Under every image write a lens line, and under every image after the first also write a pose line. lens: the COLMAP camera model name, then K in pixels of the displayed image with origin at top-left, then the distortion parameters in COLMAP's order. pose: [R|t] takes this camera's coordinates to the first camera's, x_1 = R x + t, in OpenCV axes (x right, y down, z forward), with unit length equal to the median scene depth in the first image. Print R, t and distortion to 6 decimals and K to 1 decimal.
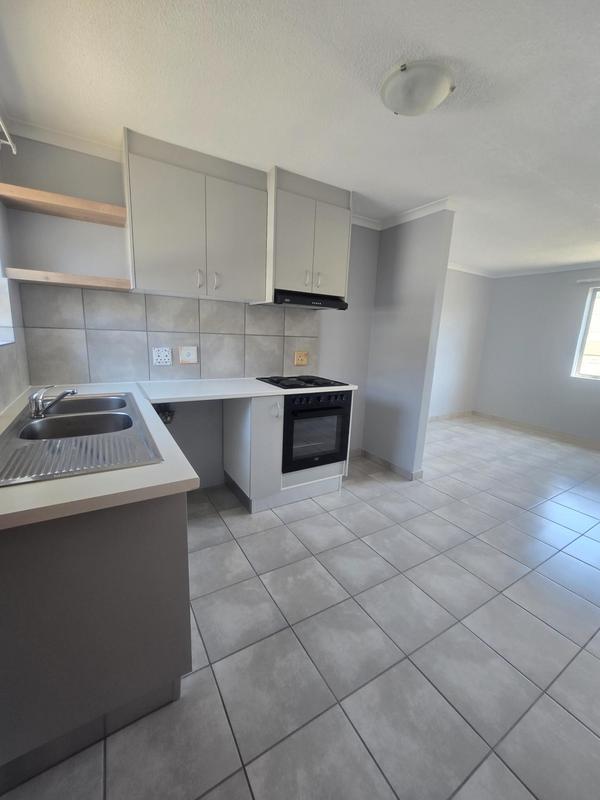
lens RADIAL K [[326.4, 0, 303.2], [0, 326.4, 401.6], [0, 0, 1]] dist [-0.006322, 0.001717]
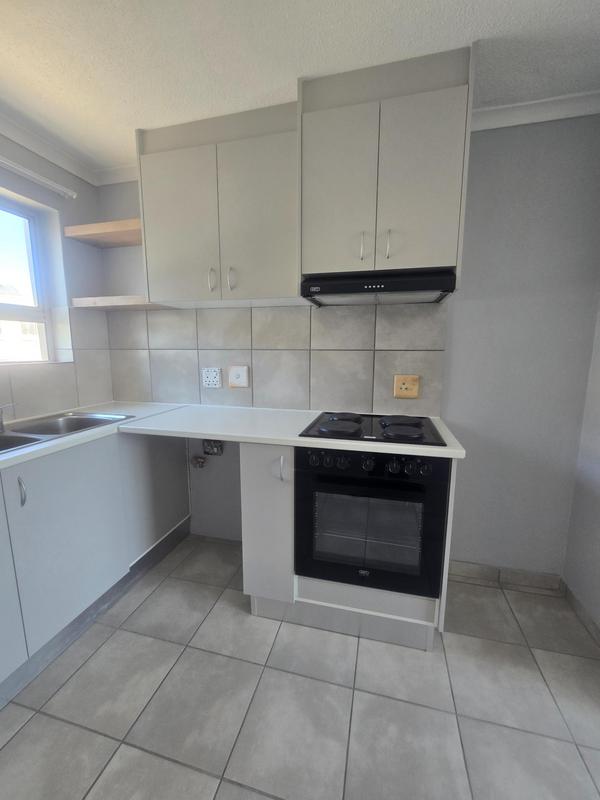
lens RADIAL K [[326.4, 0, 302.9], [0, 326.4, 398.3], [0, 0, 1]] dist [-0.006322, 0.001717]
pose [[0.699386, 0.069184, -0.711388, 0.357401], [-0.119852, 0.992563, -0.021301, -0.093488], [0.704624, 0.100159, 0.702477, 0.559680]]
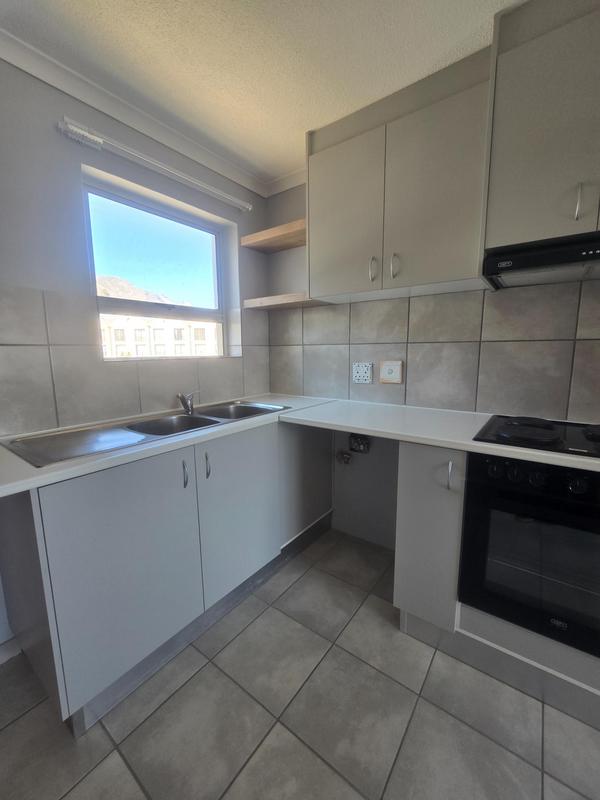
lens RADIAL K [[326.4, 0, 302.5], [0, 326.4, 397.5], [0, 0, 1]] dist [-0.006322, 0.001717]
pose [[0.376073, 0.090151, -0.922194, 0.294765], [-0.164915, 0.985878, 0.029124, -0.073358], [0.911796, 0.141131, 0.385630, 0.535229]]
